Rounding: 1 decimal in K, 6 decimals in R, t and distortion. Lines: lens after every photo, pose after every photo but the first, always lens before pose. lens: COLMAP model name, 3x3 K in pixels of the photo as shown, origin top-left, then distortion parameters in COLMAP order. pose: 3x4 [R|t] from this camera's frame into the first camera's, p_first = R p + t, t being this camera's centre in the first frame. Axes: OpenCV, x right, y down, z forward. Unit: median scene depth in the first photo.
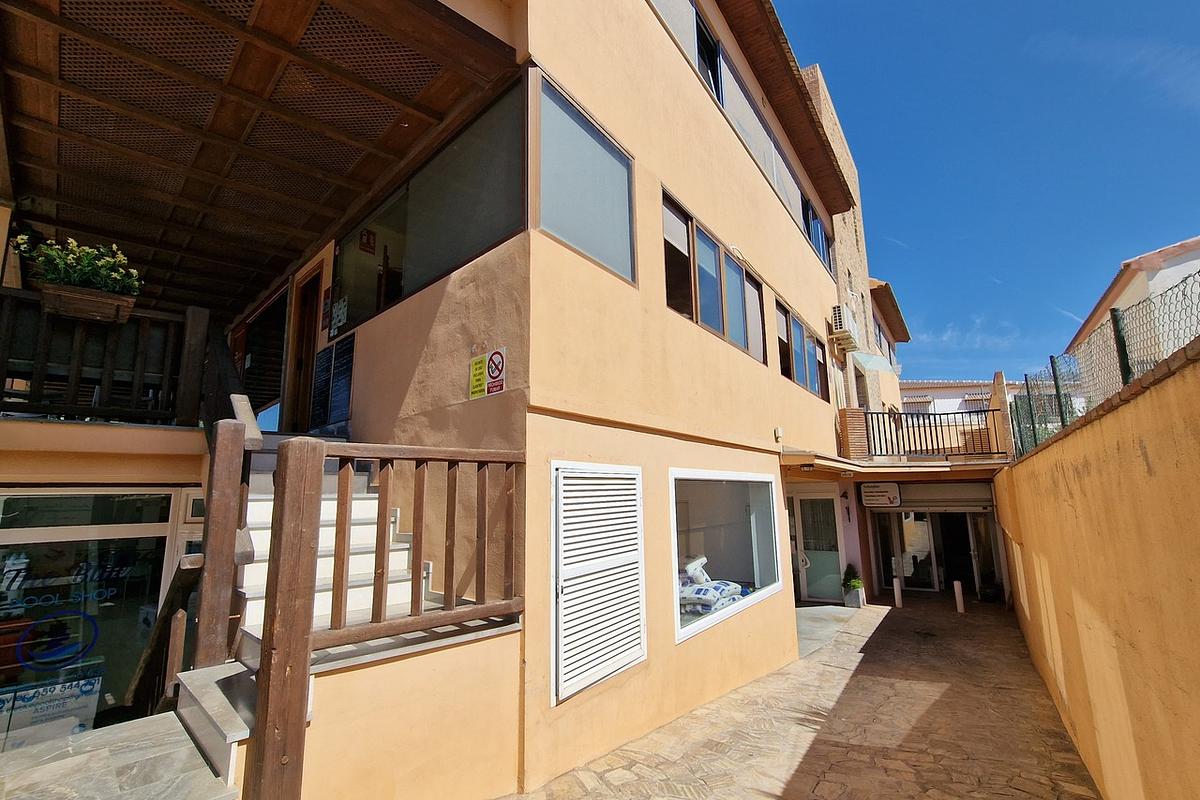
lens RADIAL K [[563.7, 0, 600.1], [0, 563.7, 396.6], [0, 0, 1]] dist [0.002050, 0.002453]
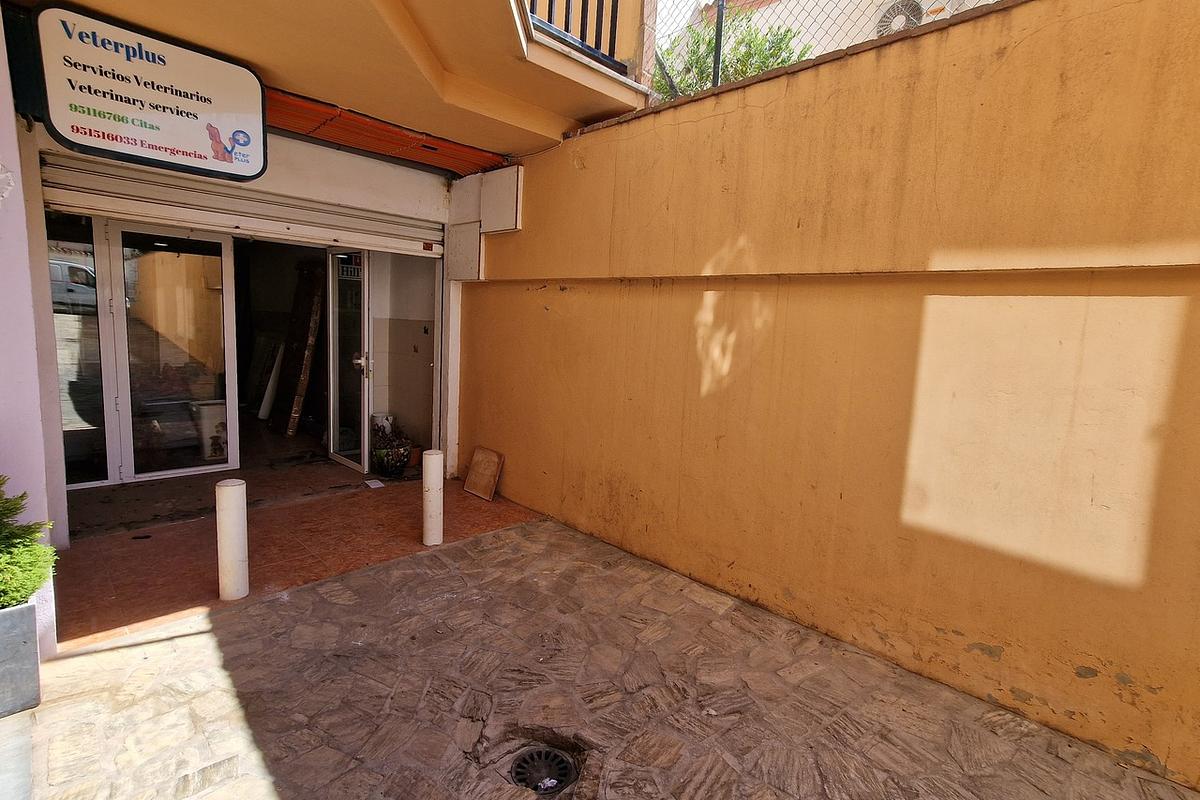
lens RADIAL K [[563.7, 0, 599.1], [0, 563.7, 395.9], [0, 0, 1]] dist [0.002050, 0.002453]
pose [[0.210681, -0.102789, 0.972136, 0.330150], [-0.226801, 0.962182, 0.150889, 0.215412], [-0.950881, -0.252271, 0.179401, 0.811831]]
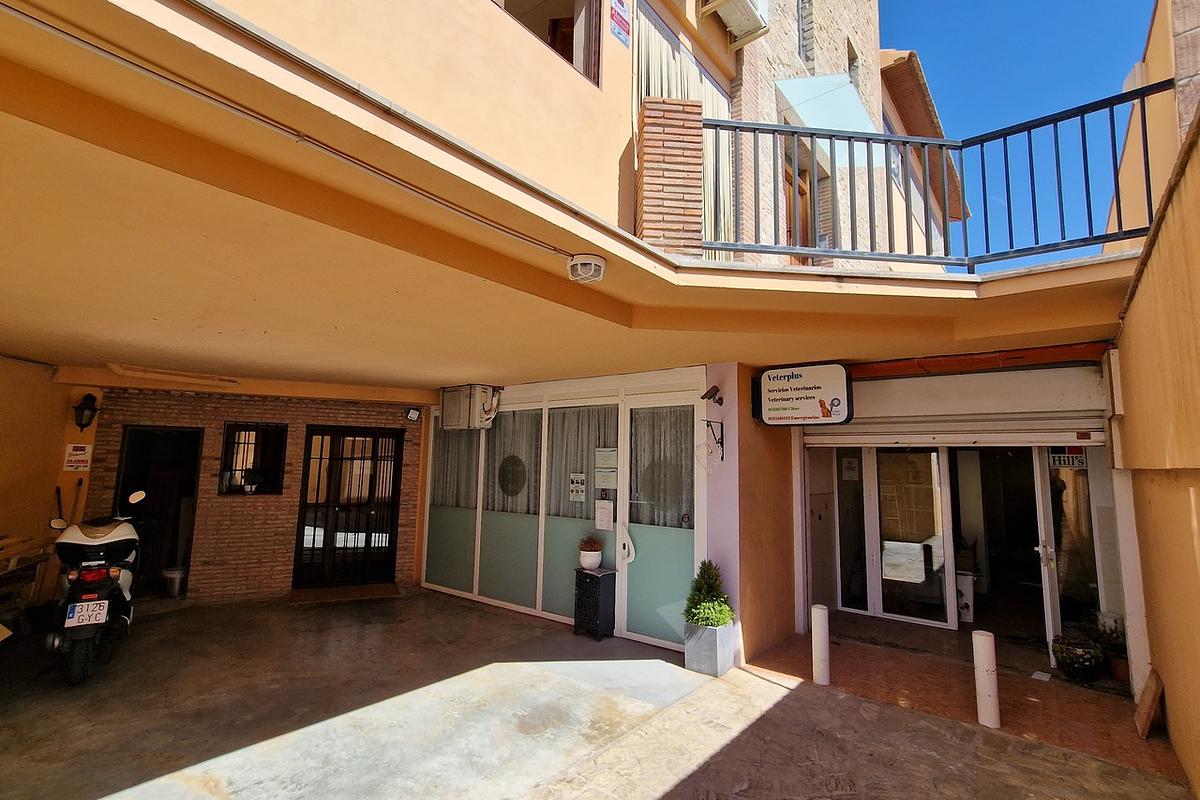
lens RADIAL K [[563.7, 0, 598.8], [0, 563.7, 395.2], [0, 0, 1]] dist [0.002050, 0.002453]
pose [[0.994146, 0.023222, -0.105524, 0.406844], [-0.017131, 0.998154, 0.058262, 0.157396], [0.106683, -0.056113, 0.992708, 0.604045]]
